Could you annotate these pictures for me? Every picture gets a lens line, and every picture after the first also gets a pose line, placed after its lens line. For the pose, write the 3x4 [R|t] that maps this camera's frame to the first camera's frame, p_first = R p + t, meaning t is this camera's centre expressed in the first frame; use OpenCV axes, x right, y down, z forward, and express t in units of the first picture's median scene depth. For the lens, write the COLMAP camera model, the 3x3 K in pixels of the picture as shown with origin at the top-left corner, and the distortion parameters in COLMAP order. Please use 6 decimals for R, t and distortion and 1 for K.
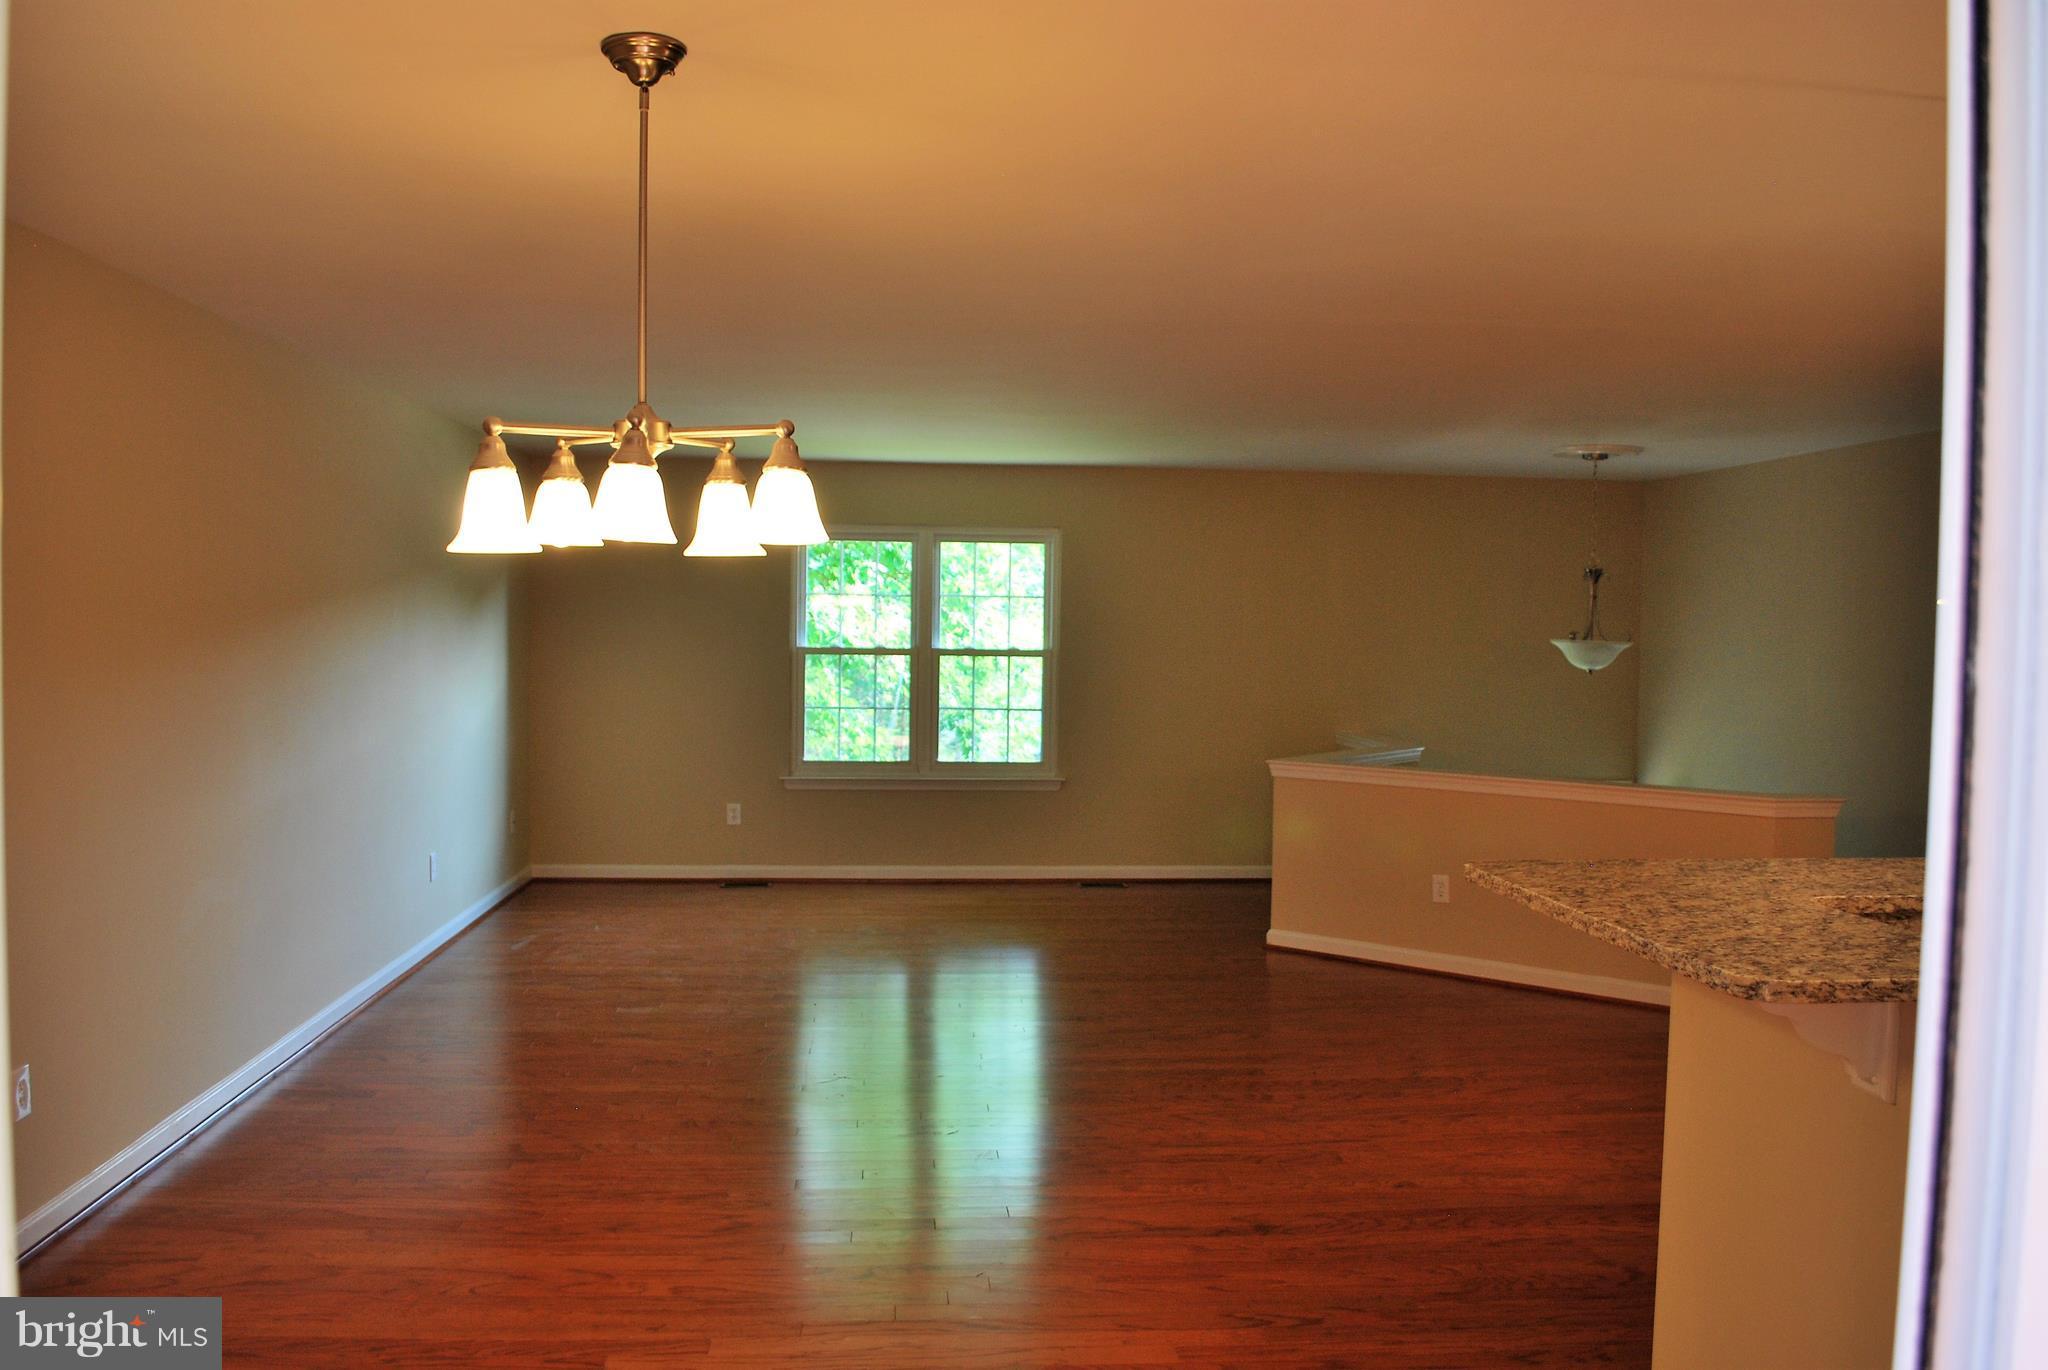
lens RADIAL K [[1603.0, 0, 1024.0], [0, 1603.0, 685.0], [0, 0, 1]] dist [-0.003424, 0.000272]
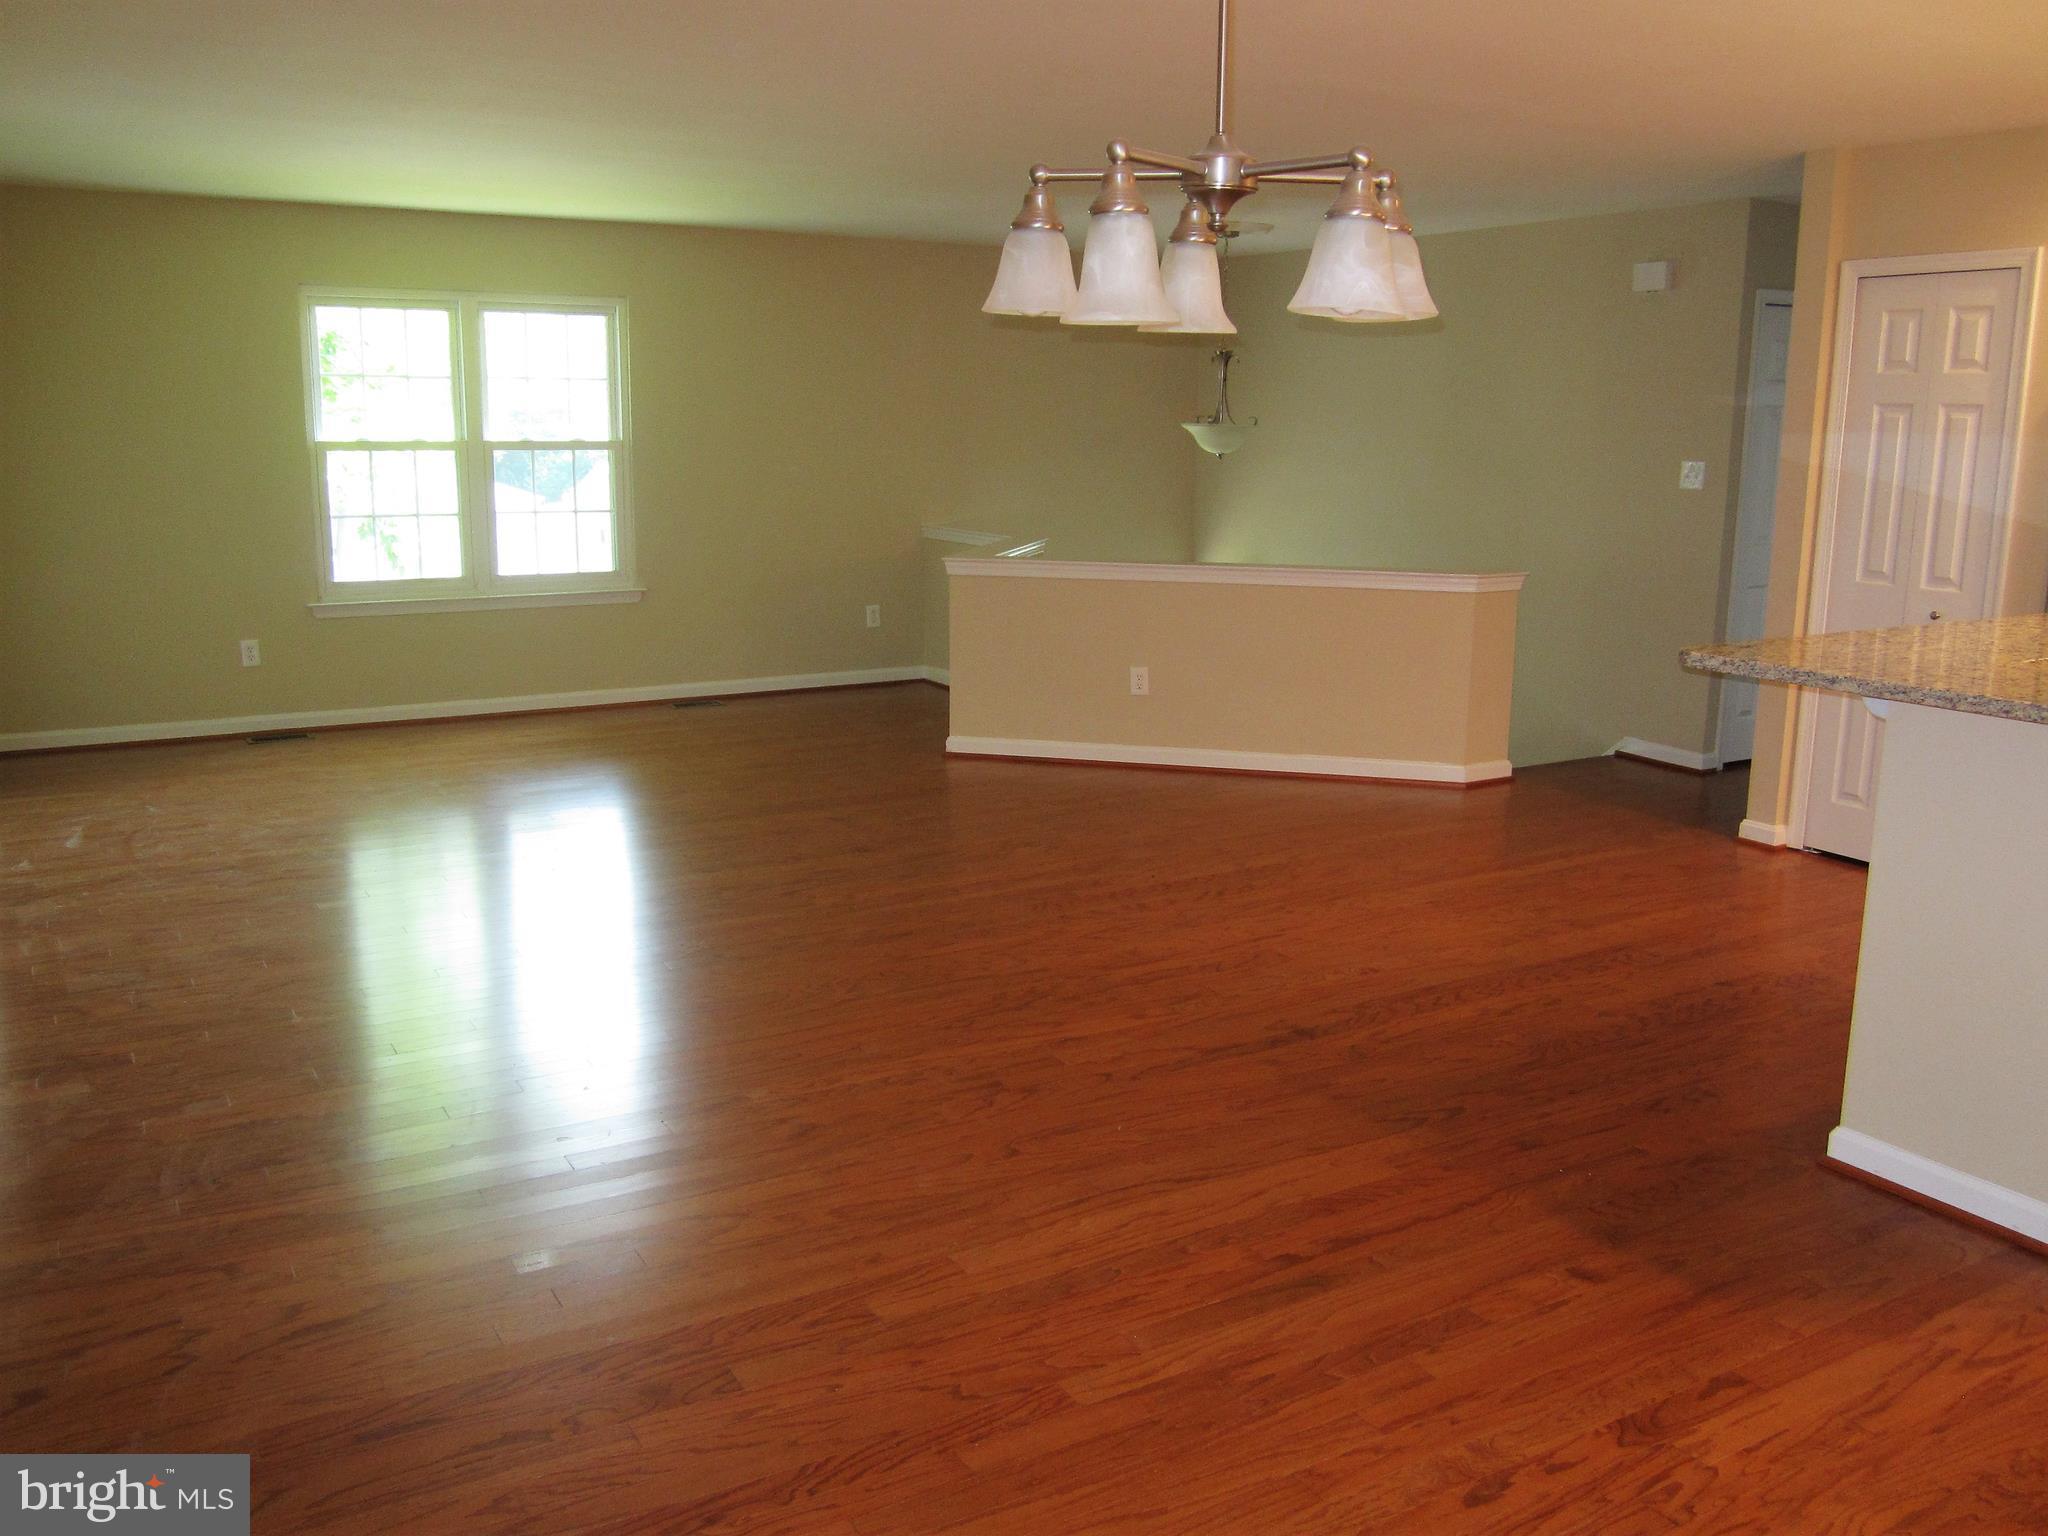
lens RADIAL K [[1679.5, 0, 1024.0], [0, 1679.5, 768.0], [0, 0, 1]] dist [-0.033389, 0.000109]
pose [[0.910013, -0.091235, 0.404416, -0.208938], [0.020302, 0.984121, 0.176332, -0.003800], [-0.414082, -0.152254, 0.897416, 0.085518]]
